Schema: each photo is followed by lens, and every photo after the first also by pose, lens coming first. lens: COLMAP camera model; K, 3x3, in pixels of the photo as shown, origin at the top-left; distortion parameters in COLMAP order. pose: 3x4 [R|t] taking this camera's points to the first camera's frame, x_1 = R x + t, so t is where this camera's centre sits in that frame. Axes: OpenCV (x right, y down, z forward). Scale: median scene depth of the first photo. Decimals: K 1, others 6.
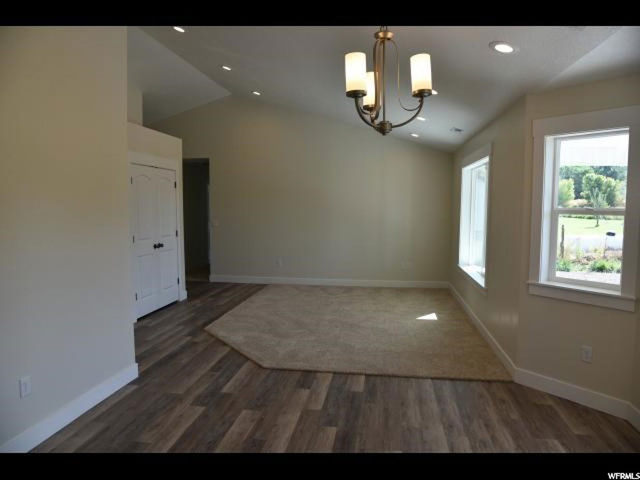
lens RADIAL K [[433.1, 0, 318.9], [0, 433.1, 241.1], [0, 0, 1]] dist [-0.034251, 0.001392]
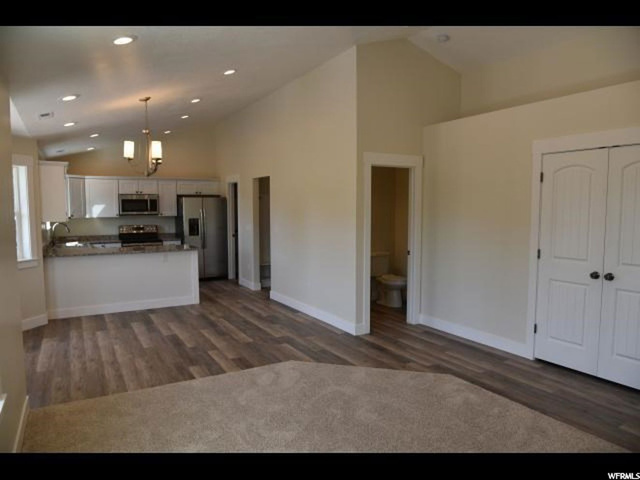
lens RADIAL K [[433.1, 0, 319.5], [0, 433.1, 240.4], [0, 0, 1]] dist [-0.034251, 0.001392]
pose [[-0.777532, 0.051093, -0.626765, 0.522000], [-0.049783, 0.988565, 0.142344, -0.175134], [0.626870, 0.141879, -0.766097, 1.996318]]
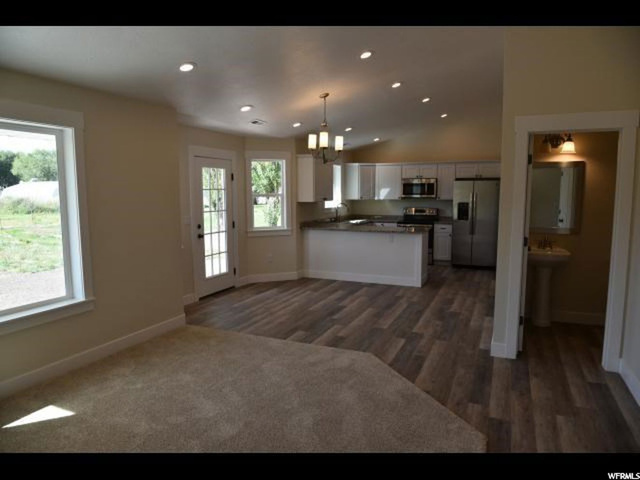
lens RADIAL K [[433.1, 0, 318.8], [0, 433.1, 239.3], [0, 0, 1]] dist [-0.034251, 0.001392]
pose [[-0.966998, -0.026395, 0.253412, -0.282113], [0.022861, 0.981618, 0.189480, -0.181455], [-0.253755, 0.189020, -0.948620, 2.124117]]
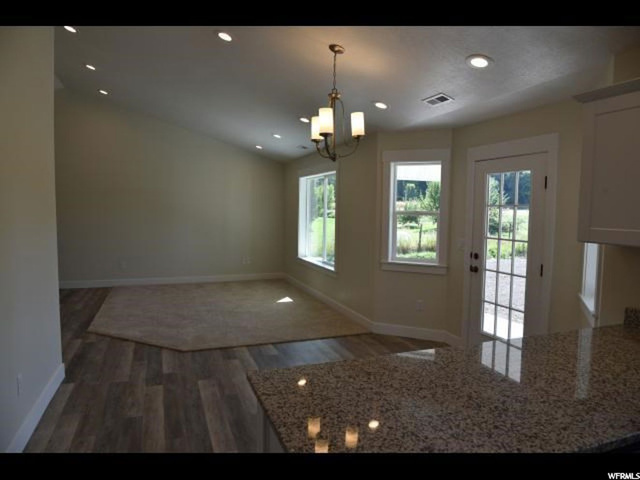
lens RADIAL K [[433.1, 0, 319.0], [0, 433.1, 242.7], [0, 0, 1]] dist [-0.034251, 0.001392]
pose [[0.874041, -0.030797, 0.484875, -0.388133], [0.030358, 0.999501, 0.008759, 0.011326], [-0.484903, 0.007064, 0.874539, -0.172493]]
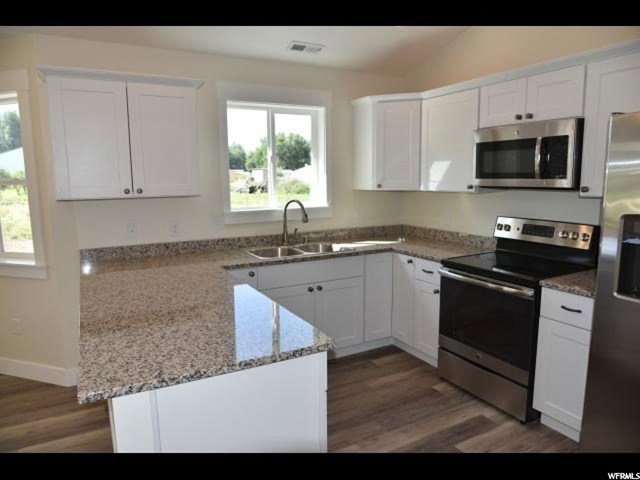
lens RADIAL K [[433.1, 0, 317.8], [0, 433.1, 239.5], [0, 0, 1]] dist [-0.034251, 0.001392]
pose [[-0.606386, -0.111234, 0.787352, -0.590111], [0.075818, 0.977568, 0.196500, -0.016672], [-0.791548, 0.178850, -0.584350, 0.286215]]
